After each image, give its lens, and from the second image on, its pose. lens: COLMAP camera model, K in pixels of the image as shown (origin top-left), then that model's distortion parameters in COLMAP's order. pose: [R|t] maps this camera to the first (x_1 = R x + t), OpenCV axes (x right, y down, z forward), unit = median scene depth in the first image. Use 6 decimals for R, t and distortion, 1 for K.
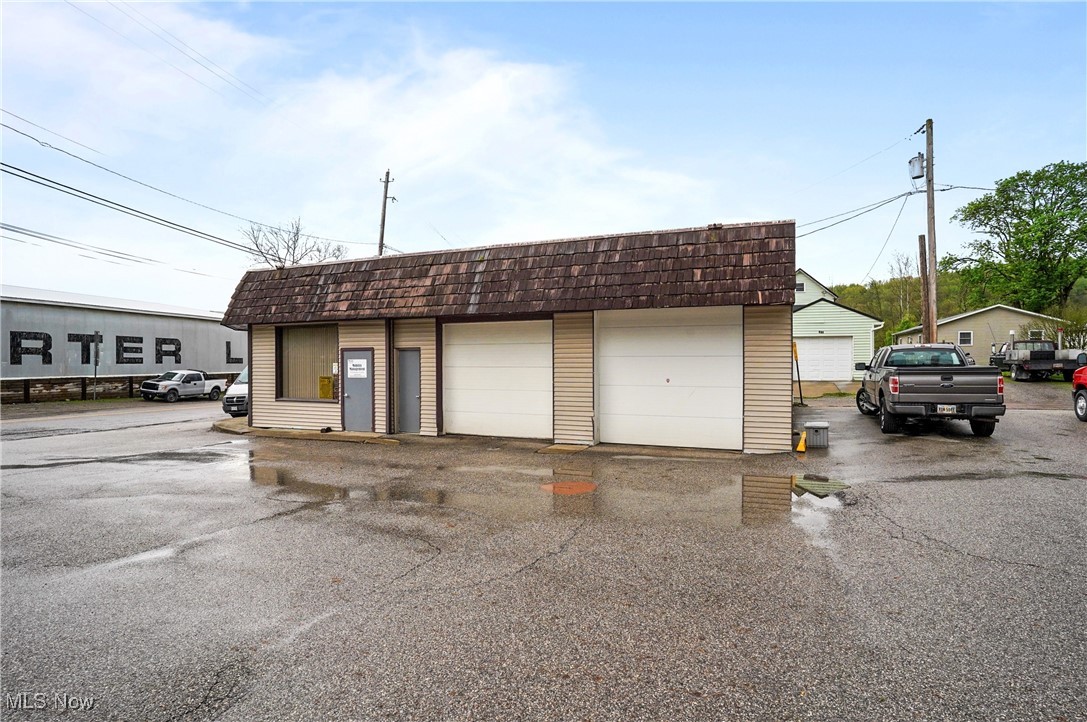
lens RADIAL K [[567.5, 0, 504.3], [0, 567.5, 367.3], [0, 0, 1]] dist [-0.044765, 0.000600]
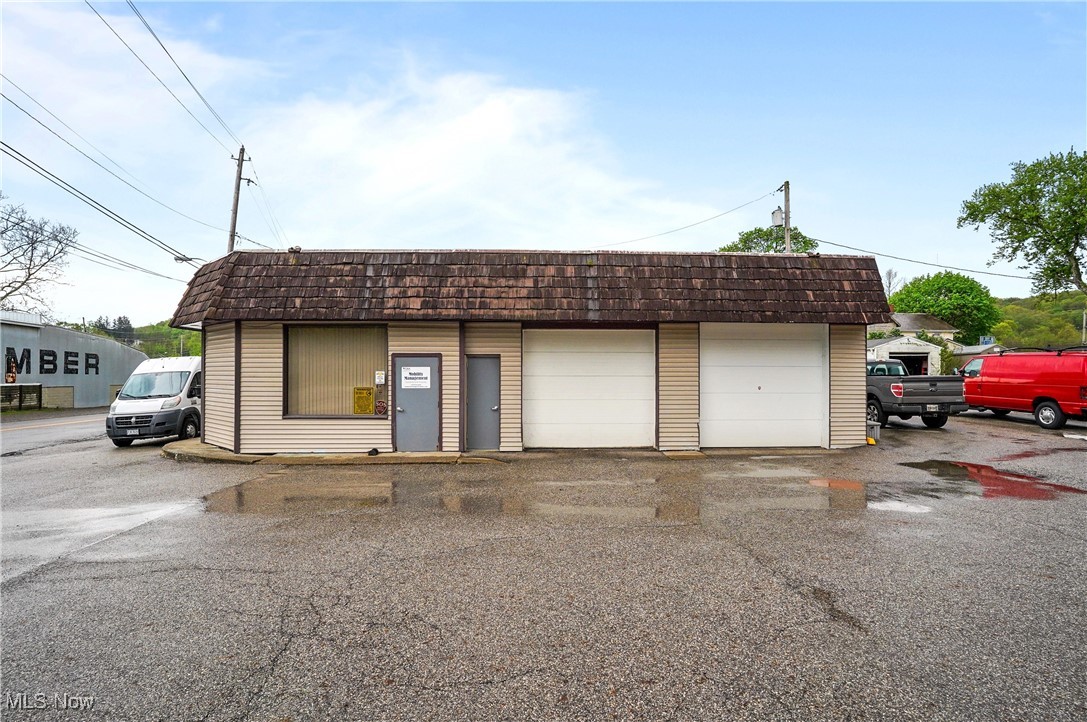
lens RADIAL K [[567.5, 0, 542.3], [0, 567.5, 368.5], [0, 0, 1]] dist [-0.044765, 0.000600]
pose [[0.900088, 0.008585, 0.435624, -0.510654], [0.000124, 0.999801, -0.019959, 0.006261], [-0.435708, 0.018019, 0.899908, 0.165086]]
